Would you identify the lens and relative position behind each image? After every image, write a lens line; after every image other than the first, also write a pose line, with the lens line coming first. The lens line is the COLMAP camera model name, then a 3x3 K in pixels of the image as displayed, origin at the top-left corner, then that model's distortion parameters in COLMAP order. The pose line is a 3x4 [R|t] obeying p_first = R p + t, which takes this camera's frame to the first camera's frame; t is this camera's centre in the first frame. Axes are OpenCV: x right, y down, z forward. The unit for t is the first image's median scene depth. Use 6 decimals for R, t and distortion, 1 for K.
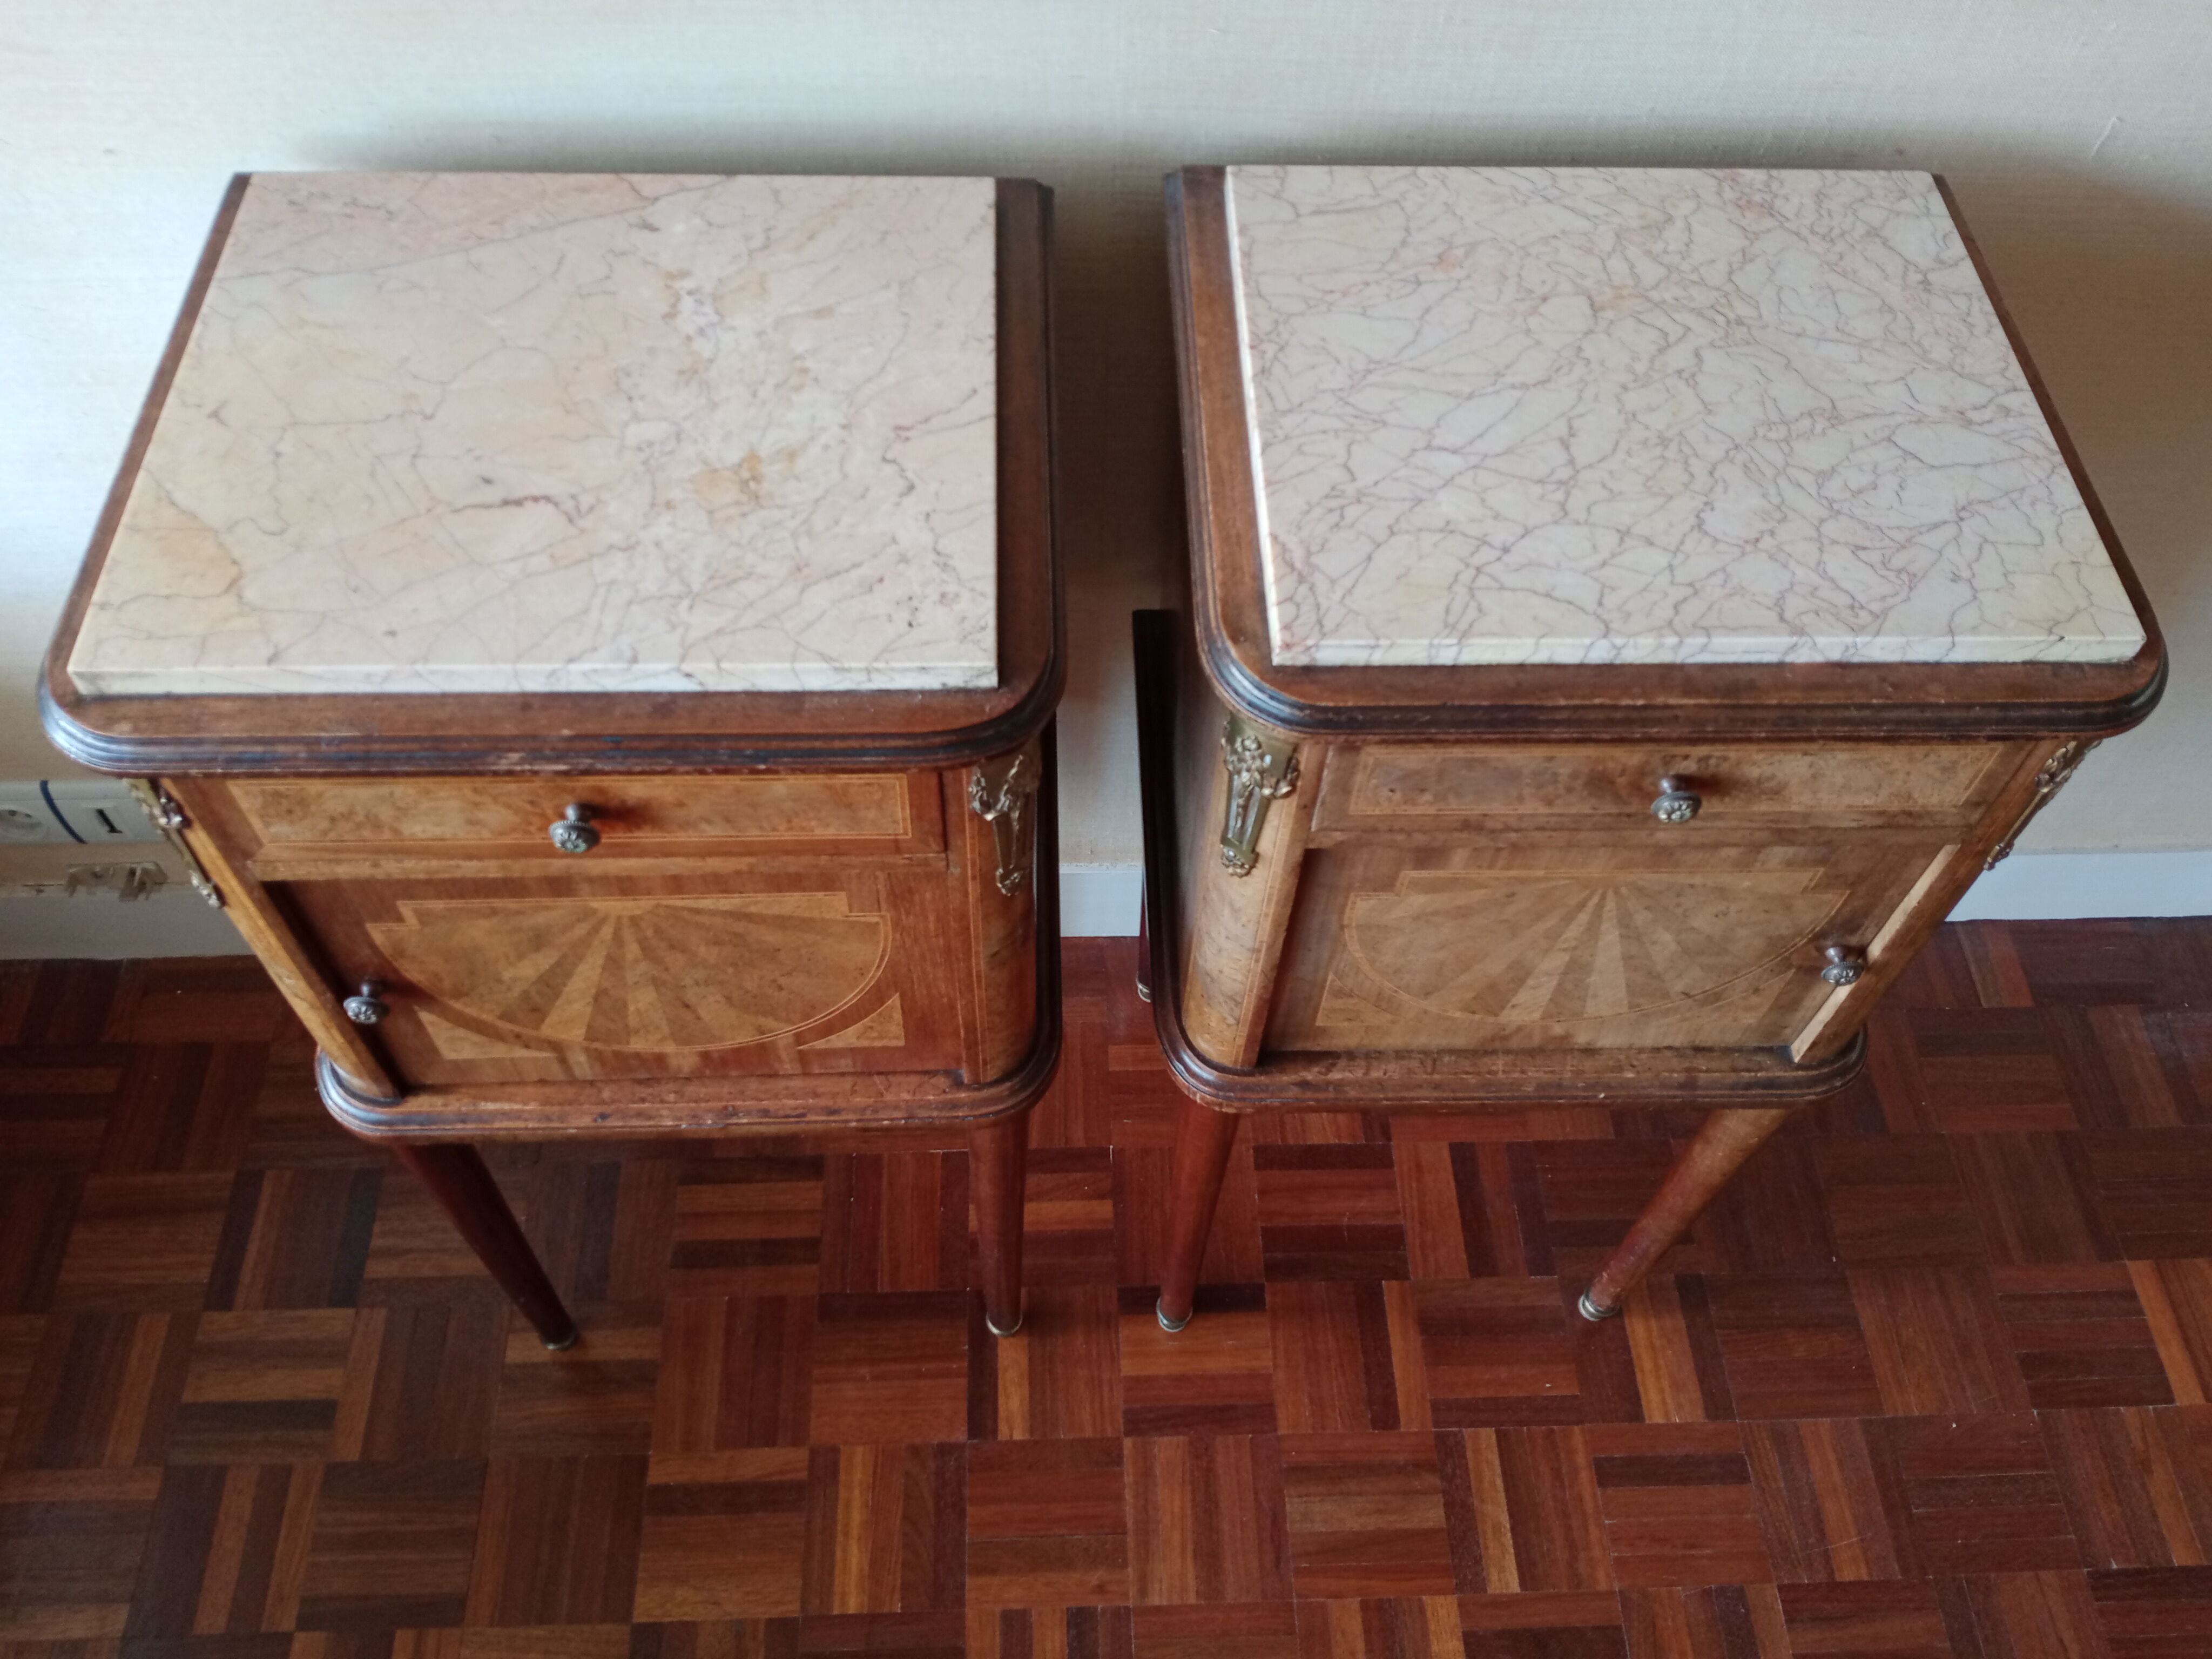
lens RADIAL K [[1801.1, 0, 1106.0], [0, 1801.1, 829.5], [0, 0, 1]] dist [0.092445, -0.180617]
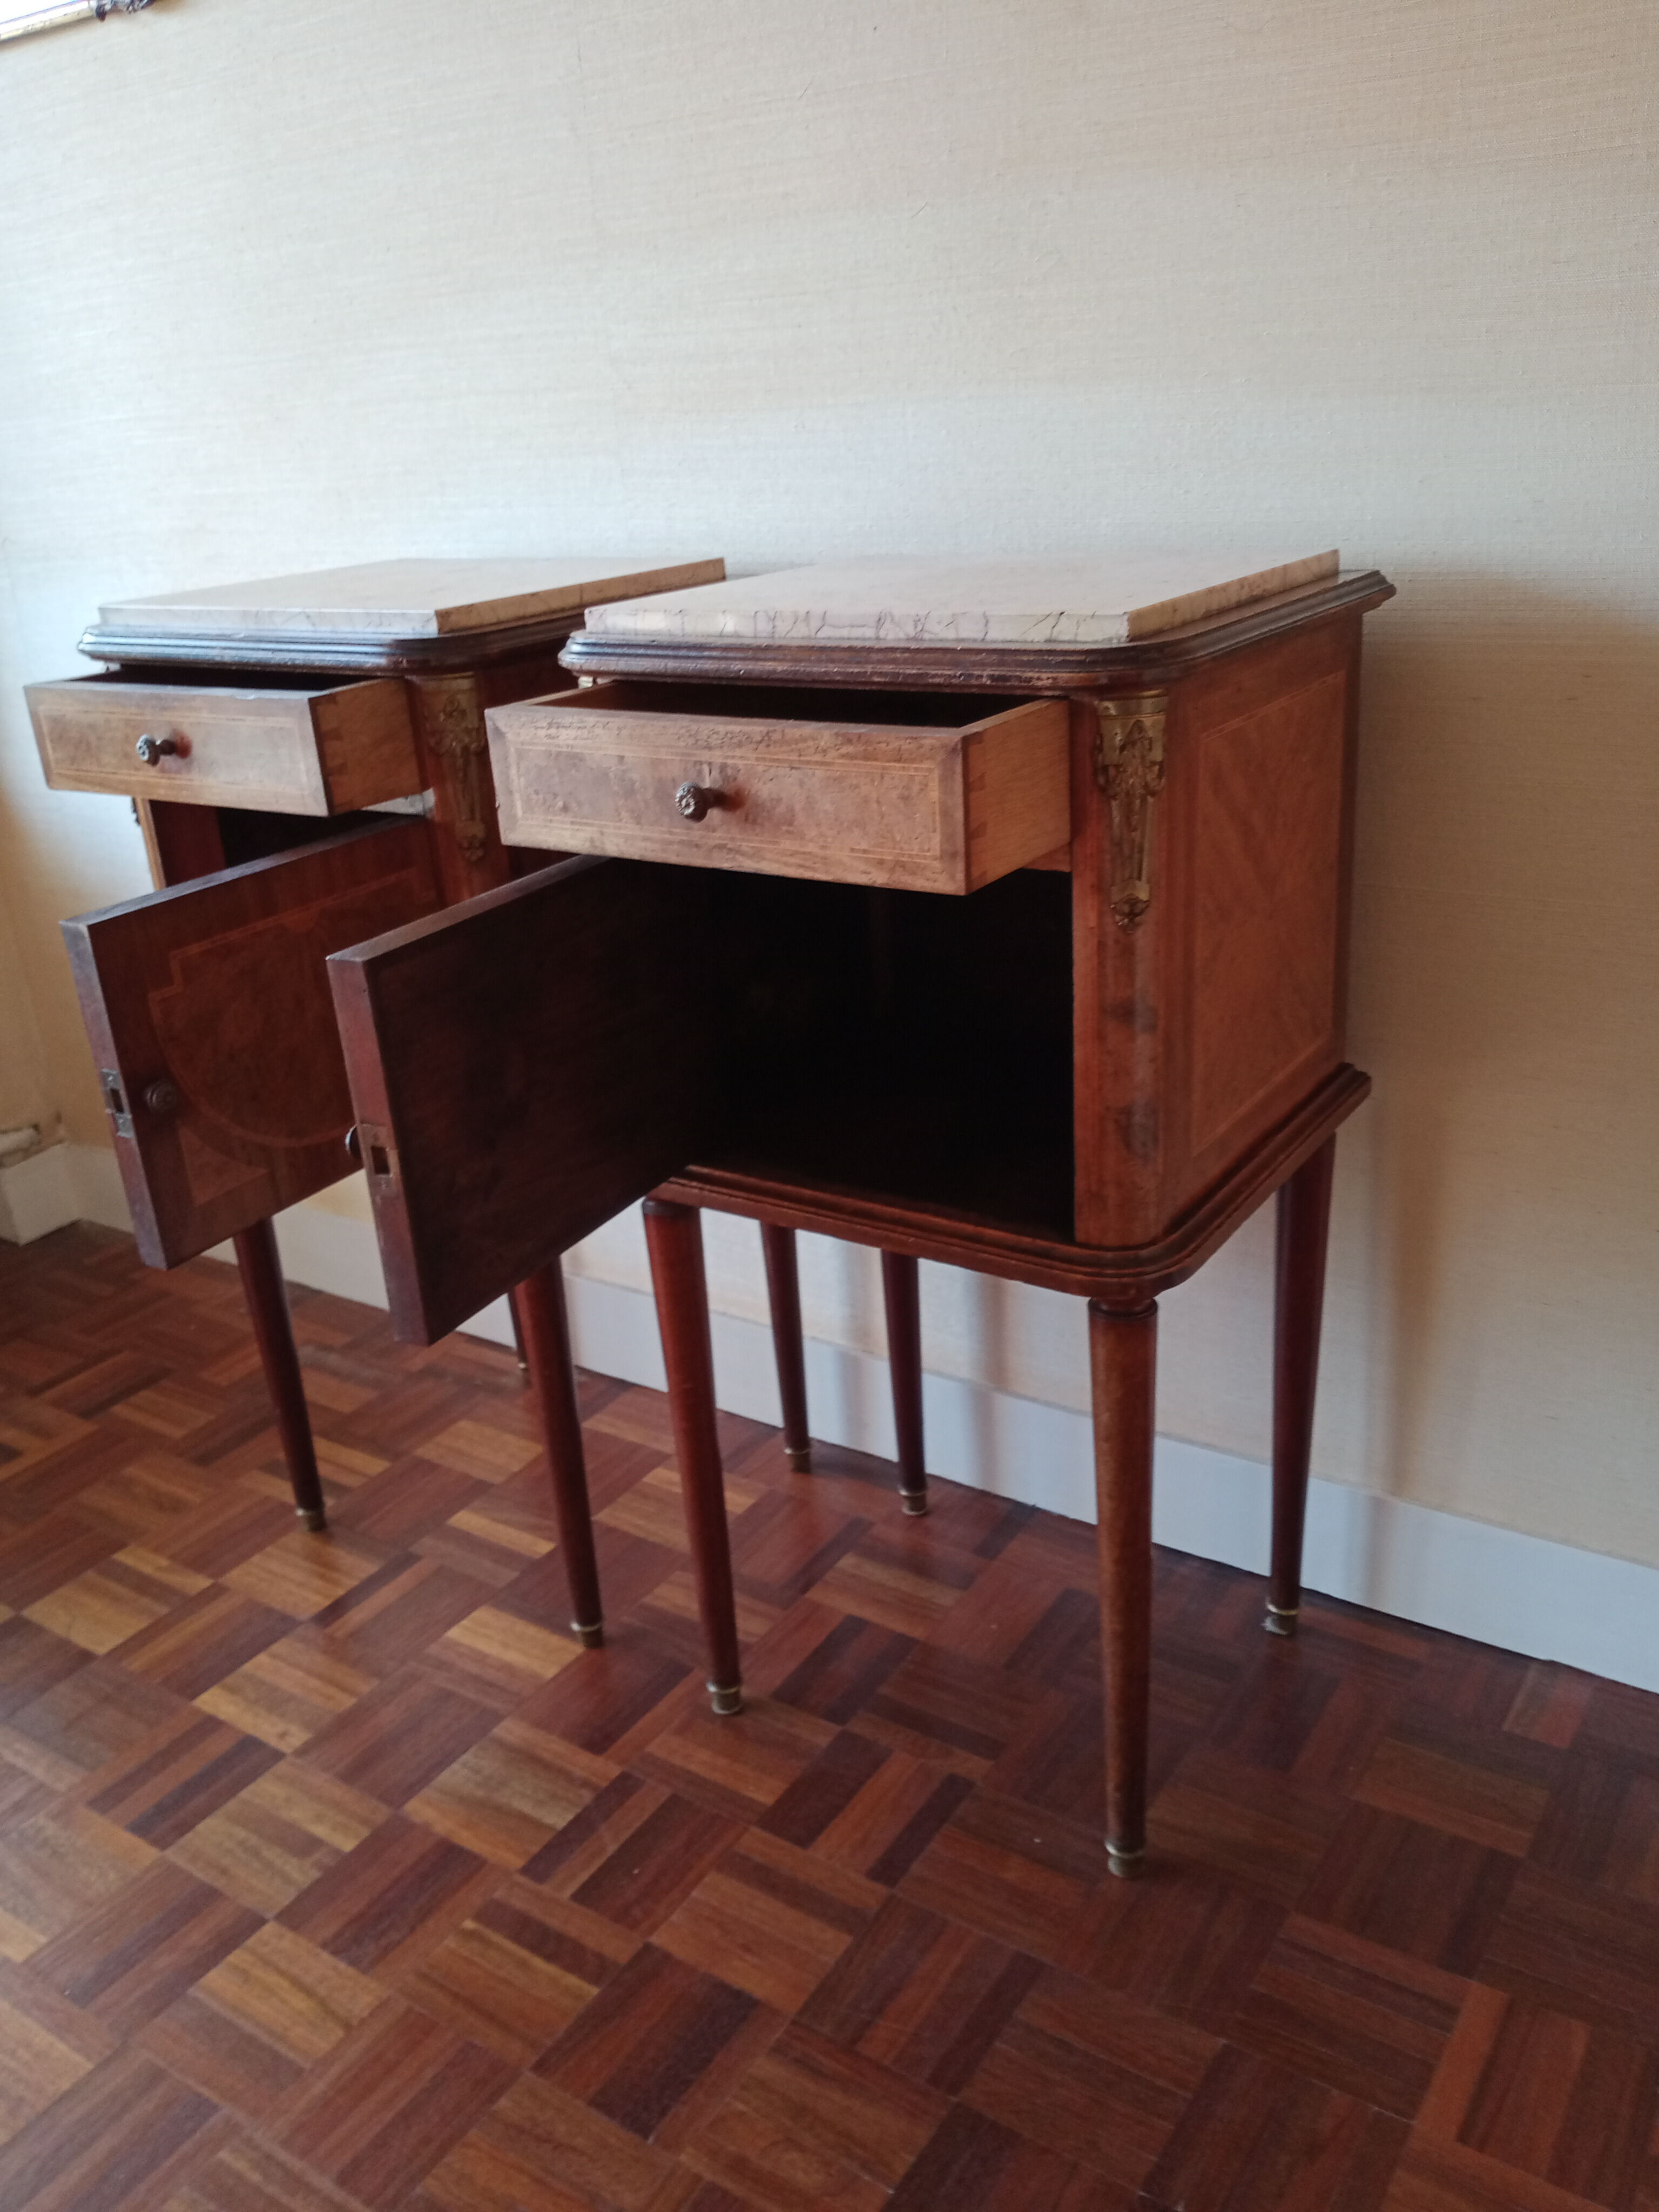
lens RADIAL K [[1801.1, 0, 818.8], [0, 1801.1, 1099.5], [0, 0, 1]] dist [0.092445, -0.180617]
pose [[0.799992, 0.133191, -0.585042, 0.795719], [-0.436822, 0.797732, -0.415703, 0.409000], [0.411339, 0.588118, 0.696360, 0.155789]]
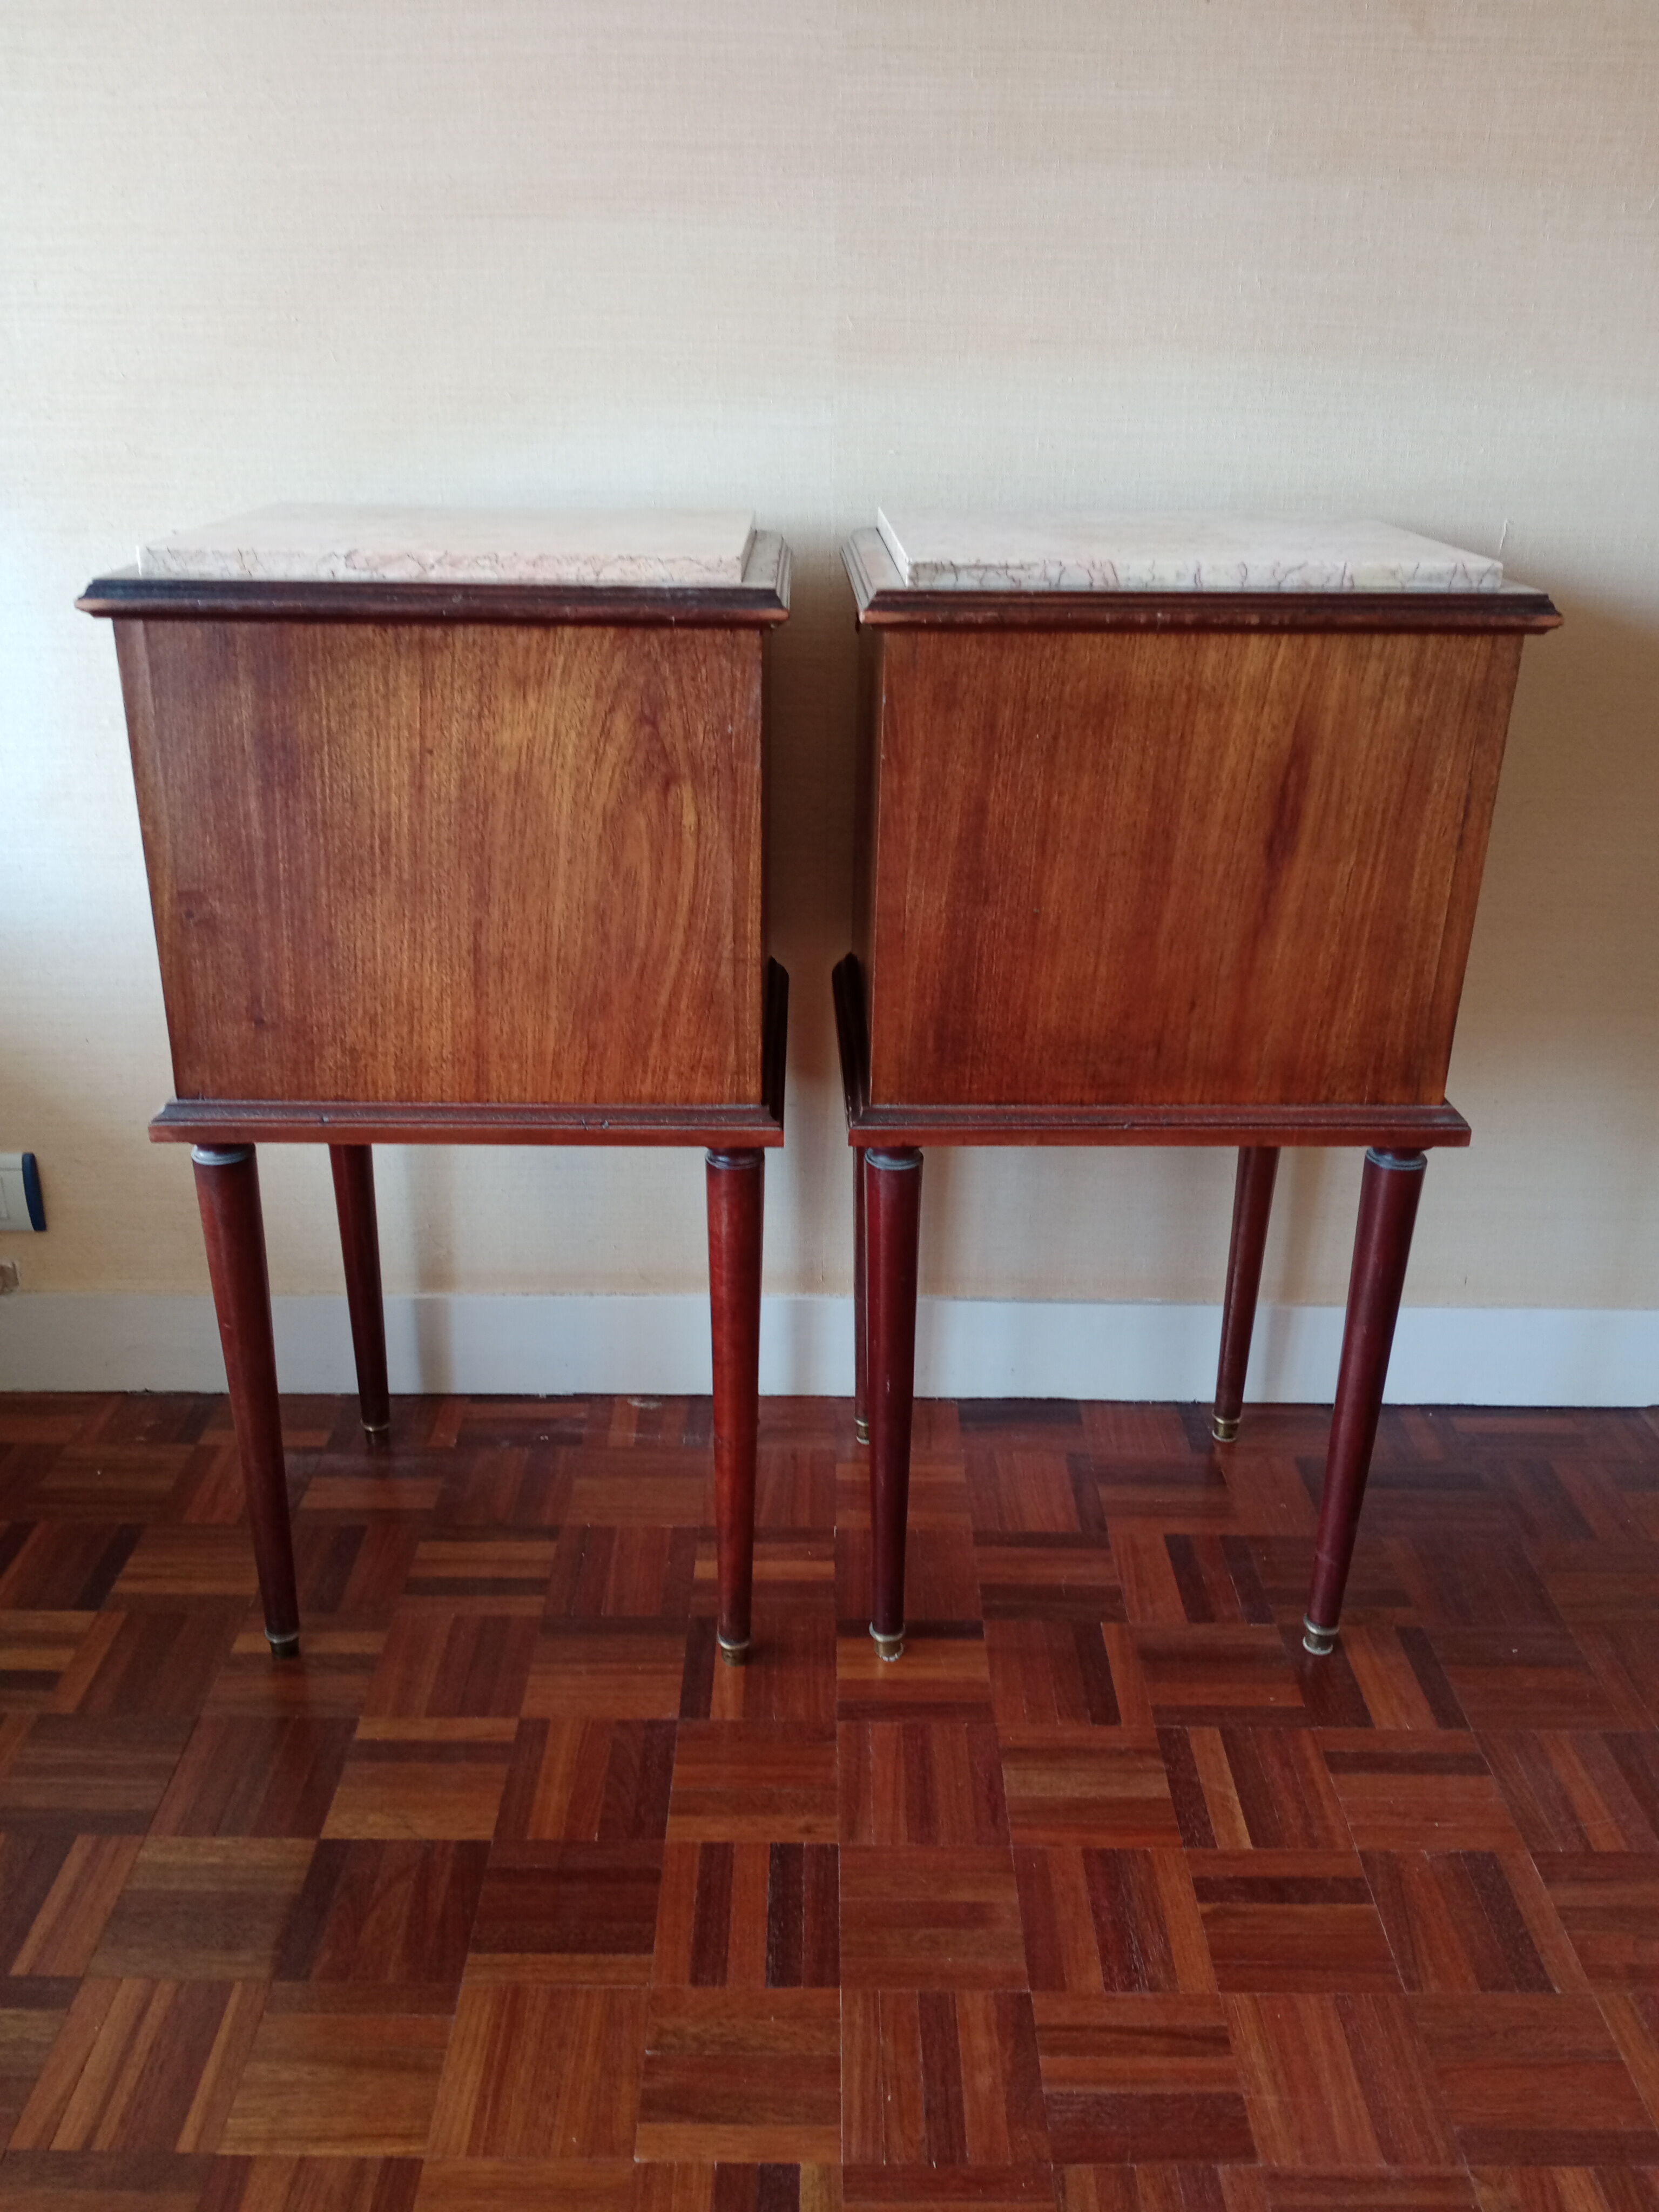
lens RADIAL K [[1801.1, 0, 818.8], [0, 1801.1, 1099.5], [0, 0, 1]] dist [0.092445, -0.180617]
pose [[0.999017, -0.001177, -0.044306, 0.043909], [-0.023066, 0.839797, -0.542410, 0.588628], [0.037846, 0.542899, 0.838945, -0.008280]]
